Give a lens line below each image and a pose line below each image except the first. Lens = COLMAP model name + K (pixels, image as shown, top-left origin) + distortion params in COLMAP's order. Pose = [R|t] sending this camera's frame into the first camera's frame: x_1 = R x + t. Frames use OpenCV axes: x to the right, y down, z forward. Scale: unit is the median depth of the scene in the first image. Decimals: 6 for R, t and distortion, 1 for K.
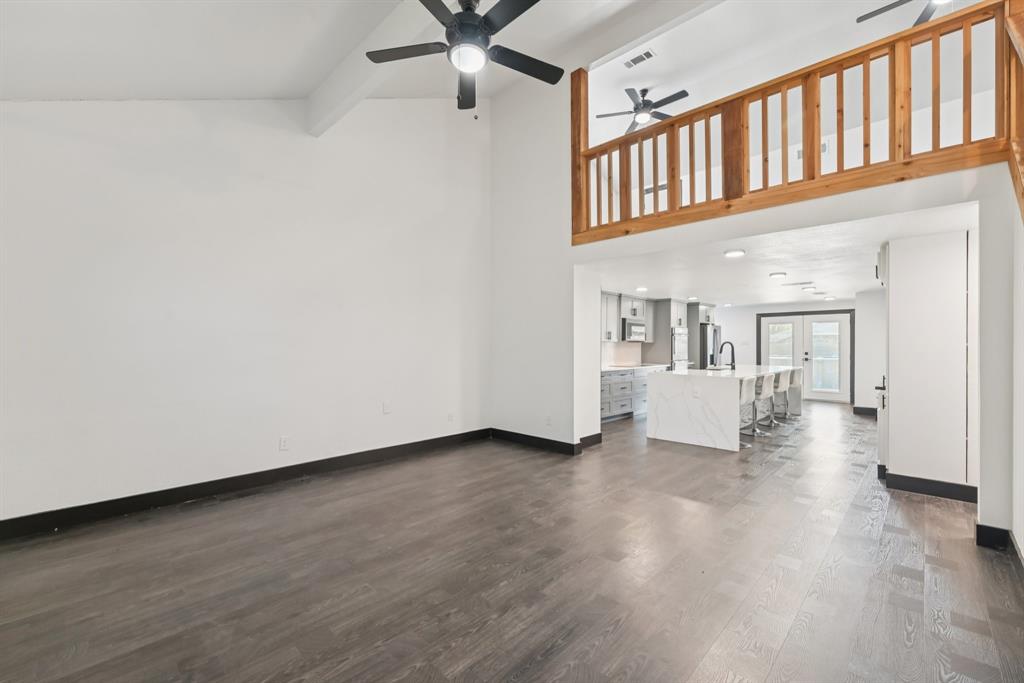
lens RADIAL K [[425.0, 0, 512.0], [0, 425.0, 341.5], [0, 0, 1]] dist [0.000515, 0.000088]
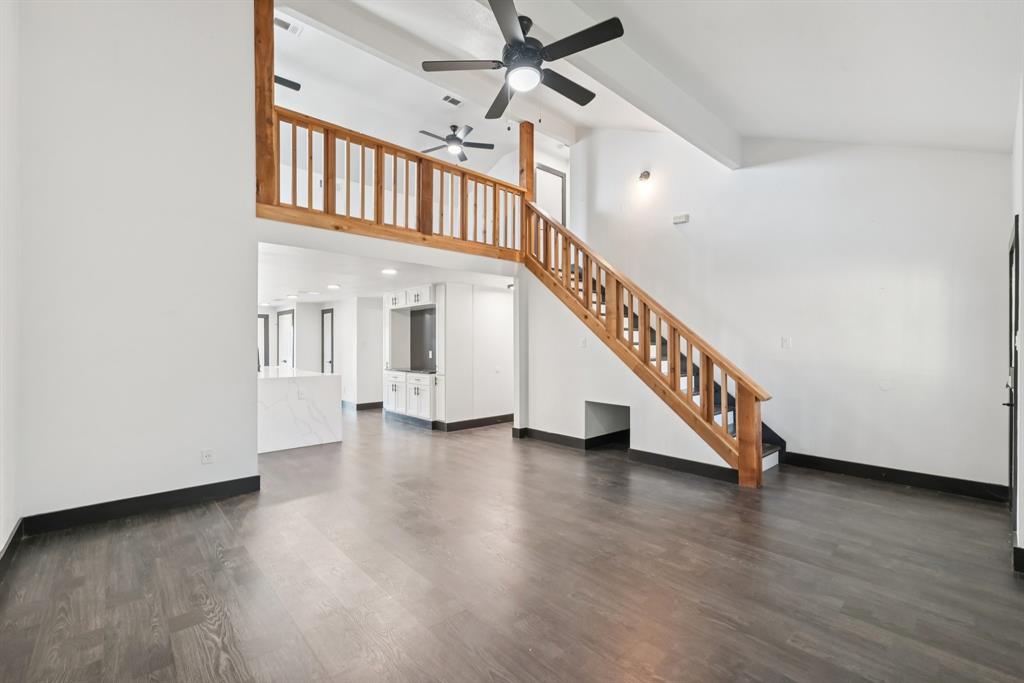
lens RADIAL K [[440.2, 0, 512.0], [0, 440.2, 341.5], [0, 0, 1]] dist [-0.000795, -0.000101]
pose [[0.066696, 0.006889, 0.997750, -0.389974], [-0.005183, 0.999965, -0.006558, 0.001167], [-0.997760, -0.004734, 0.066729, 0.307624]]
